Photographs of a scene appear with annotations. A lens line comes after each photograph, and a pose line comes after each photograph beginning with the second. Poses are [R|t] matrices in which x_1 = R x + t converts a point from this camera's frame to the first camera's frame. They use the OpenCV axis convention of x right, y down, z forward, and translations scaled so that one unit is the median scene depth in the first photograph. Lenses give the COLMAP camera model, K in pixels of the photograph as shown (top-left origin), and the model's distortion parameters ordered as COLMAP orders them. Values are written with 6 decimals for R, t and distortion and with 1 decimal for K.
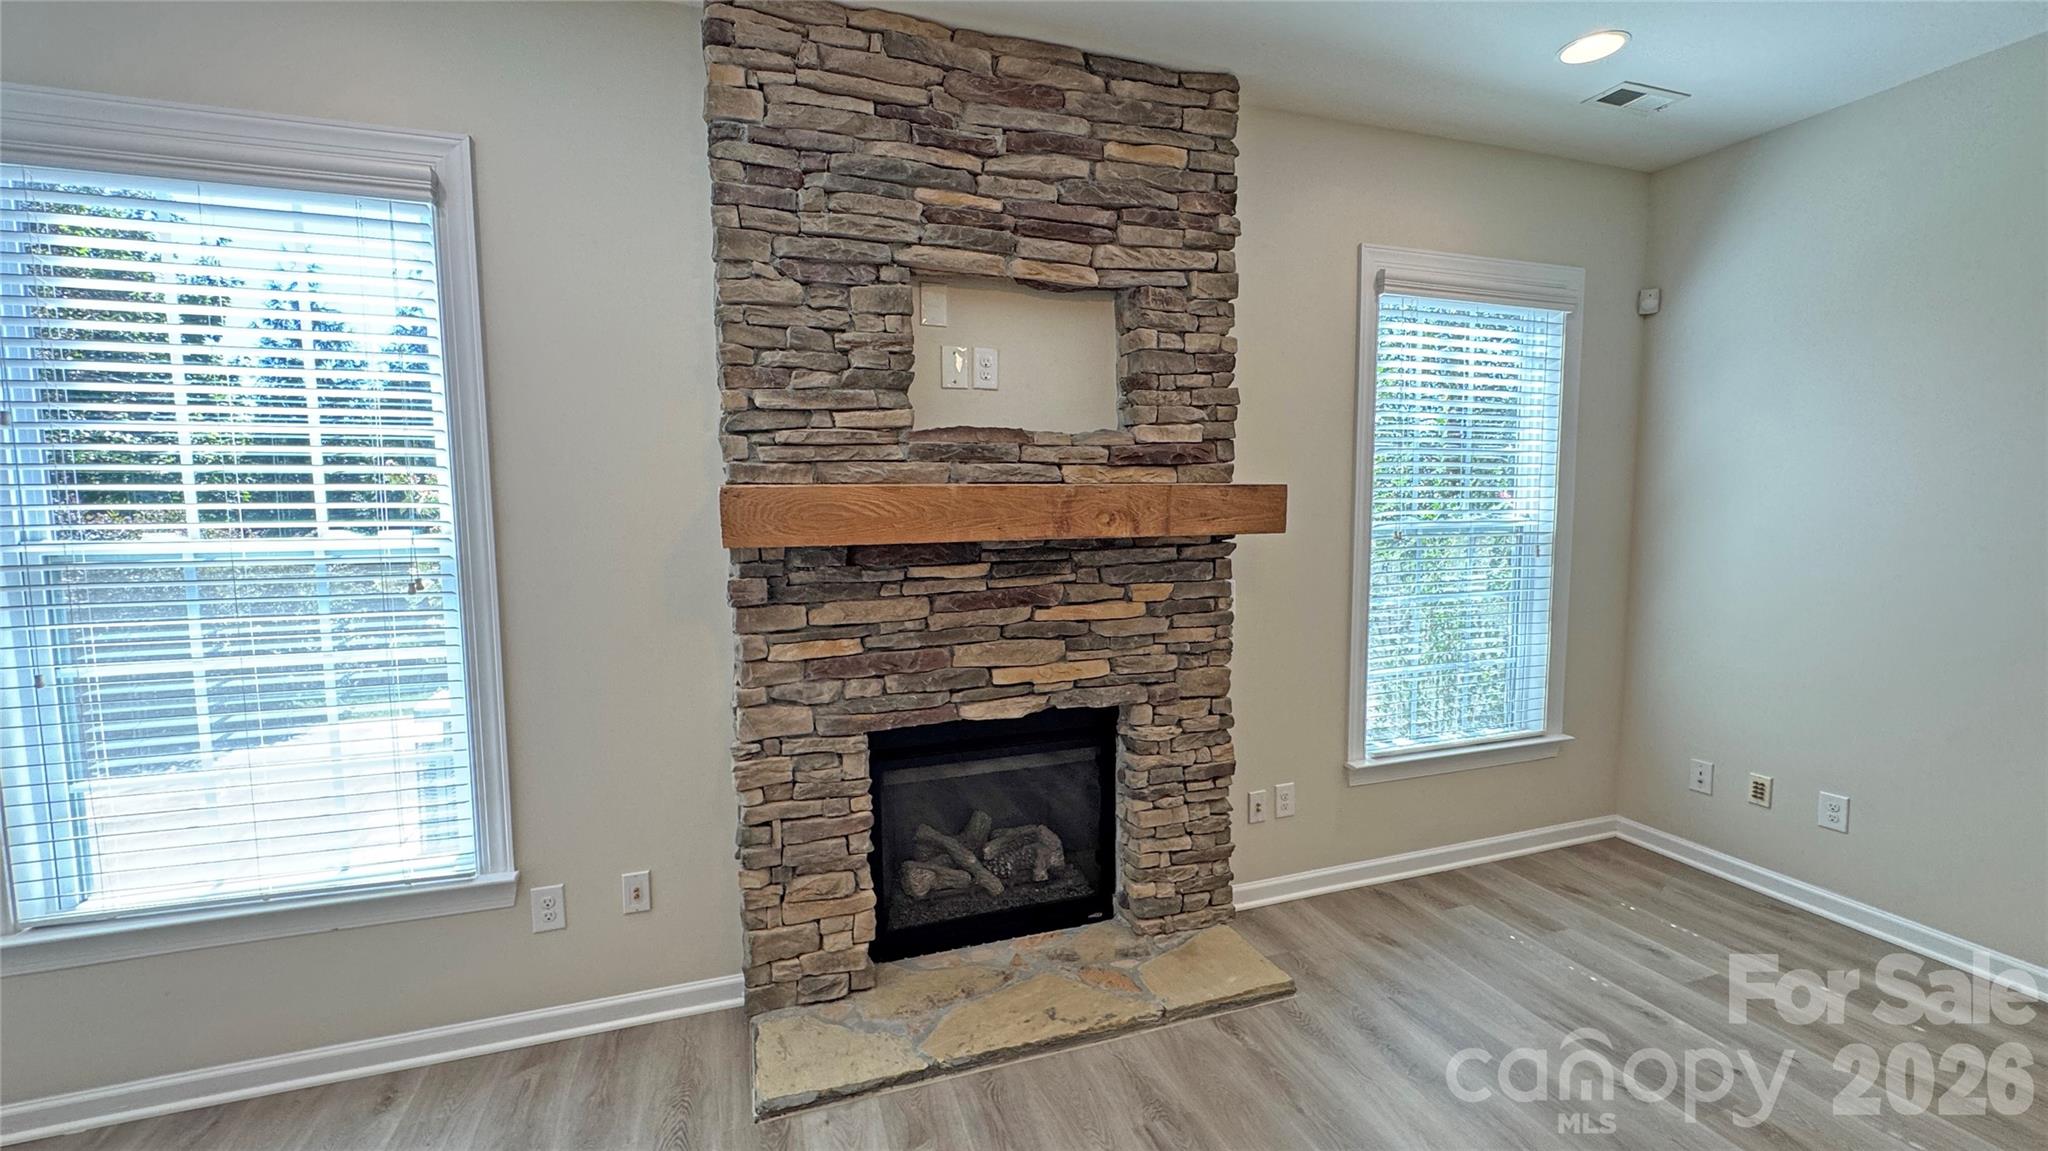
lens RADIAL K [[820.1, 0, 1017.2], [0, 820.1, 571.8], [0, 0, 1]] dist [-0.004722, 0.000915]
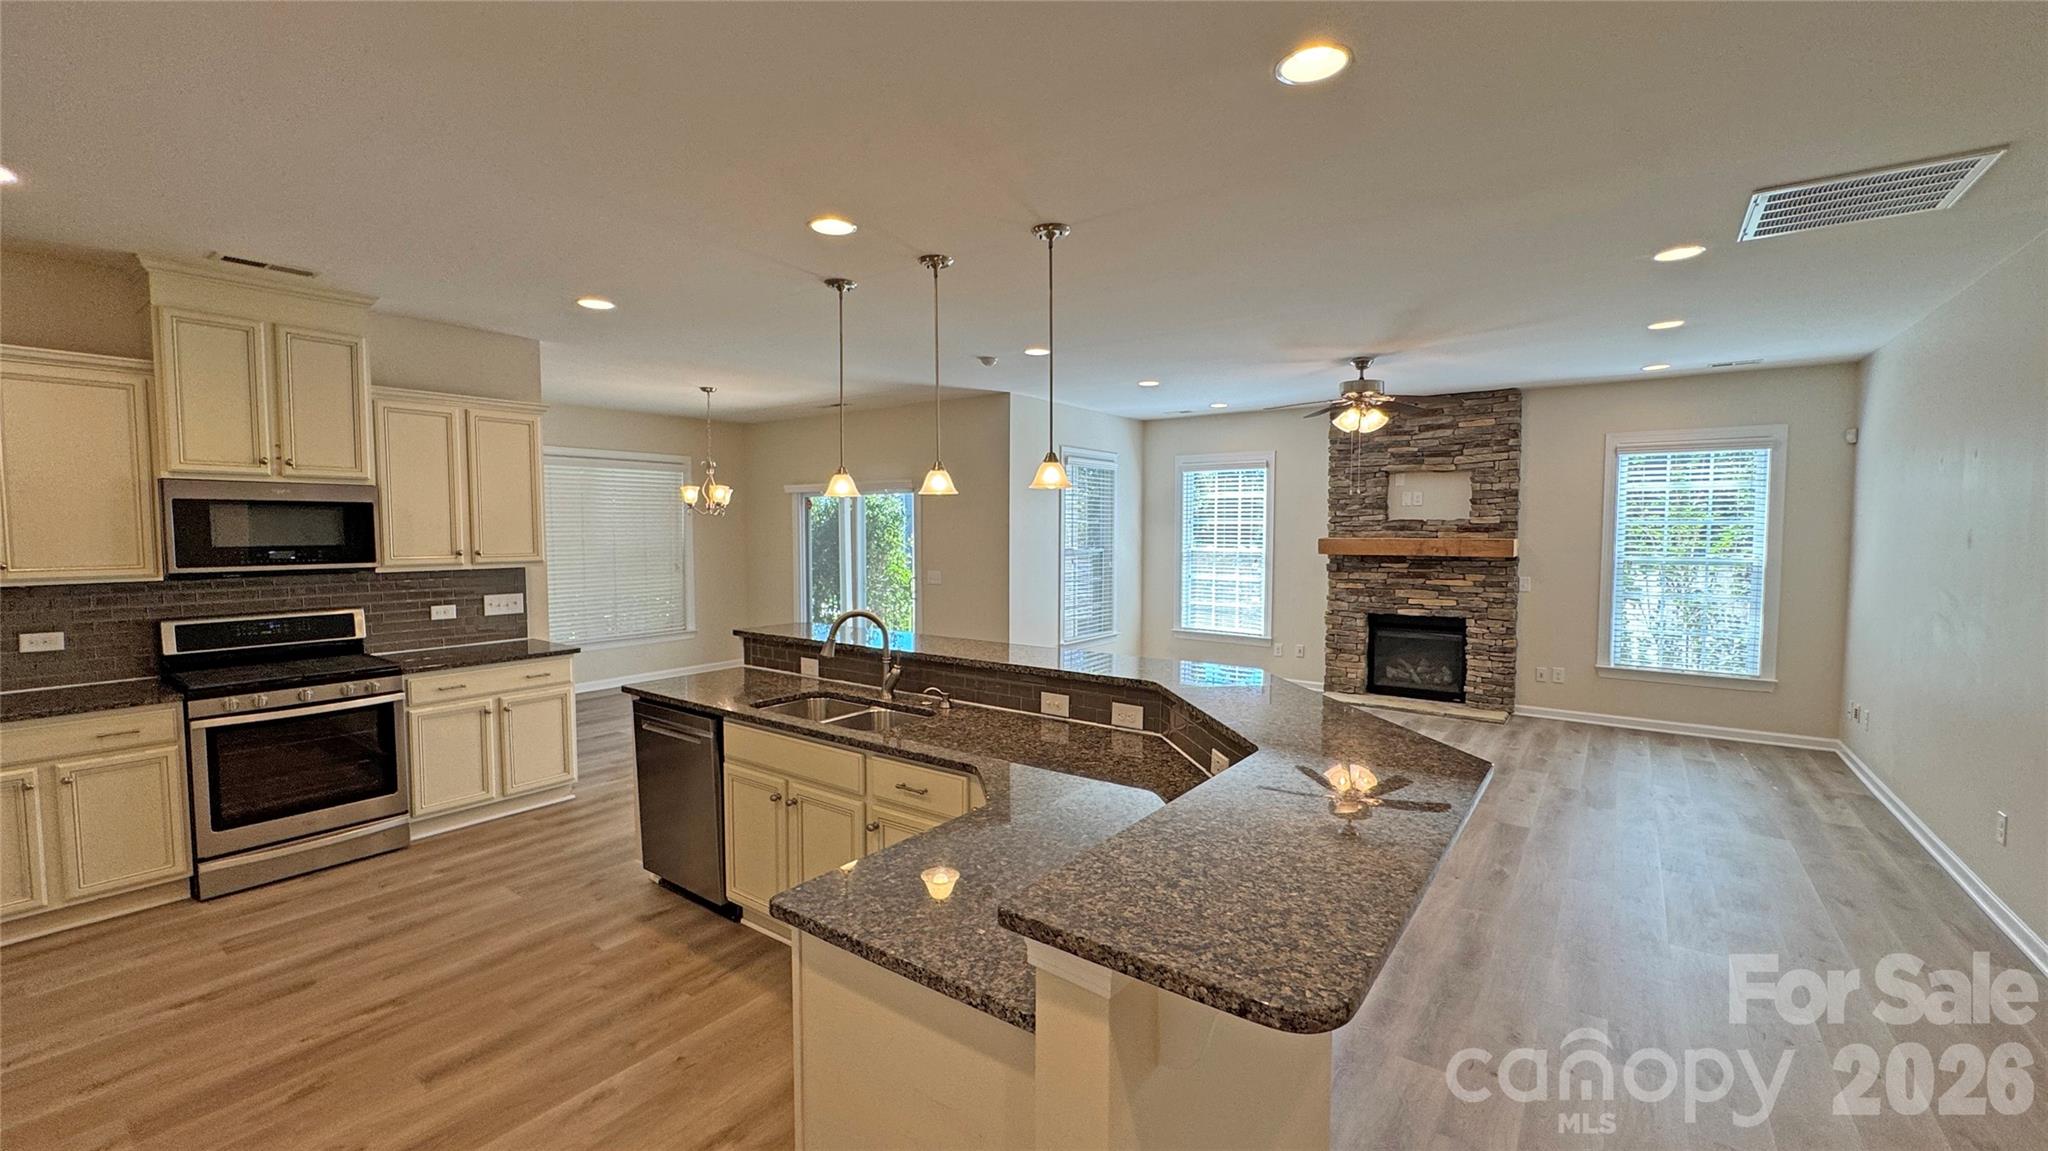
lens RADIAL K [[820.1, 0, 1024.7], [0, 820.1, 574.3], [0, 0, 1]] dist [-0.004722, 0.000915]
pose [[0.573336, 0.054989, -0.817473, 1.656340], [-0.076886, 0.996953, 0.013138, 0.100857], [0.815705, 0.055319, 0.575817, -1.944360]]
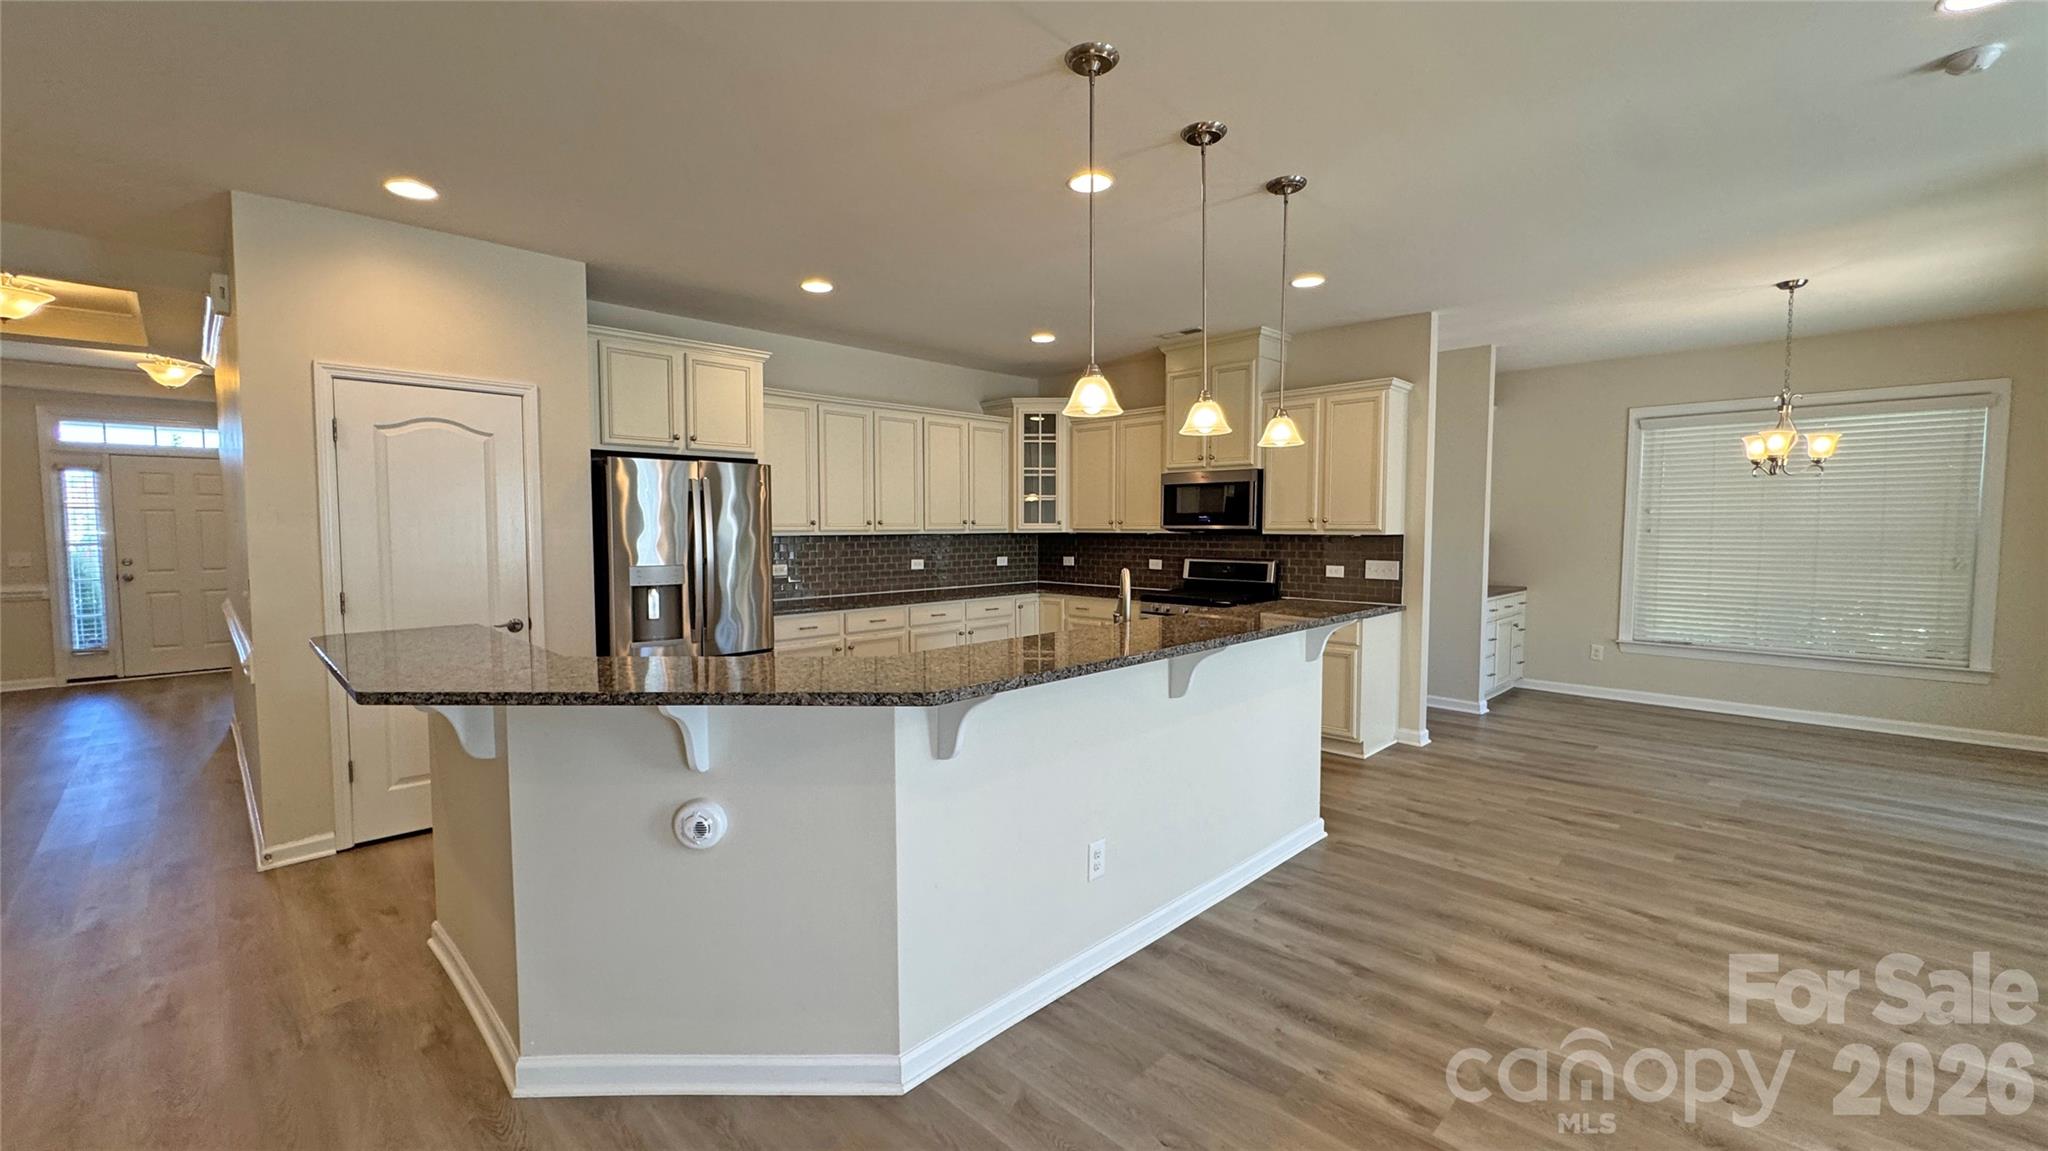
lens RADIAL K [[820.1, 0, 1021.1], [0, 820.1, 571.1], [0, 0, 1]] dist [-0.004722, 0.000915]
pose [[-0.895191, 0.034059, -0.444380, 1.089616], [-0.031880, 0.989628, 0.140069, 0.024848], [0.444541, 0.139556, -0.884821, -0.262300]]
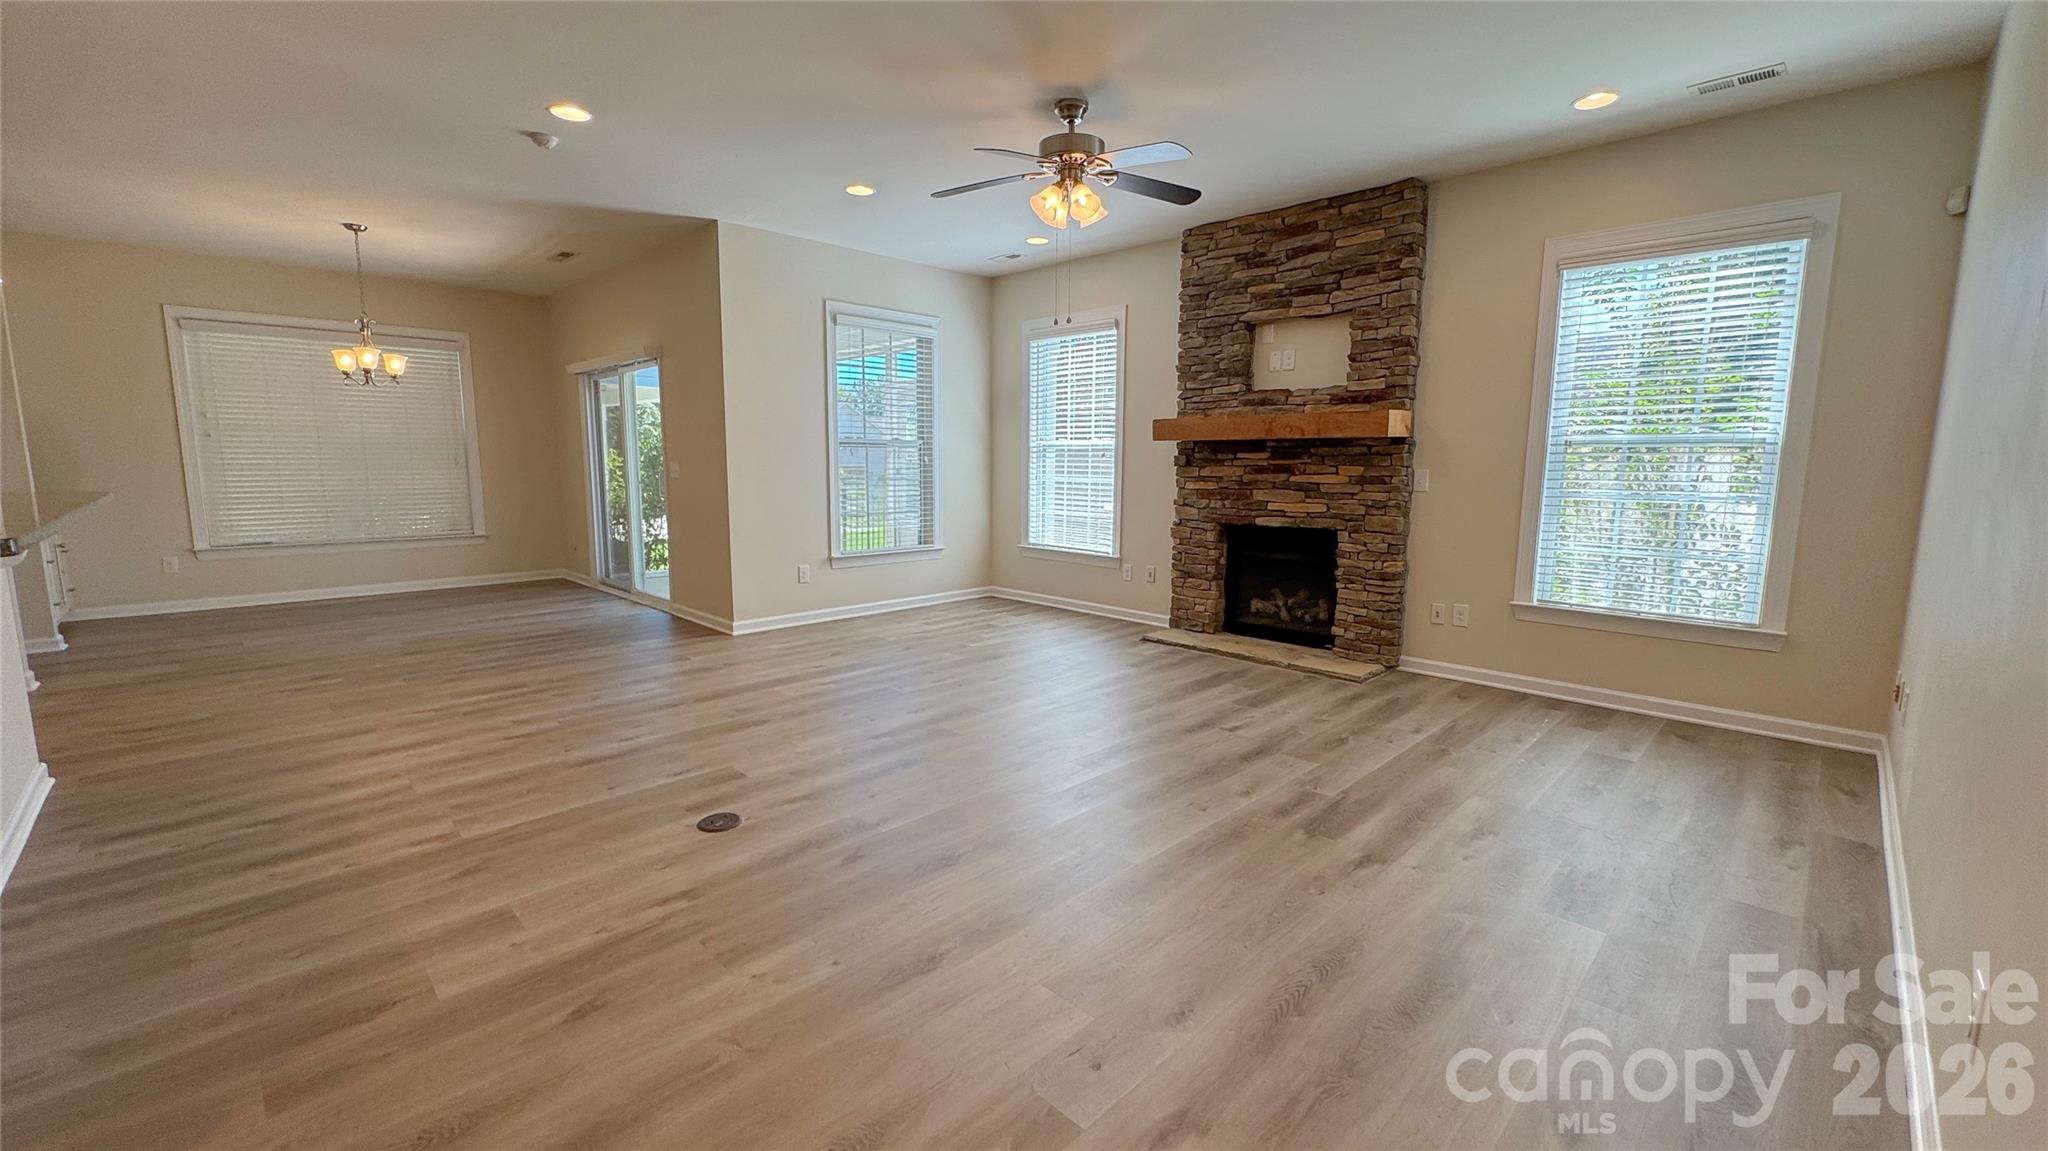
lens RADIAL K [[820.1, 0, 1024.4], [0, 820.1, 573.6], [0, 0, 1]] dist [-0.004722, 0.000915]
pose [[0.440505, 0.133993, -0.887694, 1.657071], [-0.088232, 0.990473, 0.105723, 0.136120], [0.893404, 0.031752, 0.448131, -0.546840]]
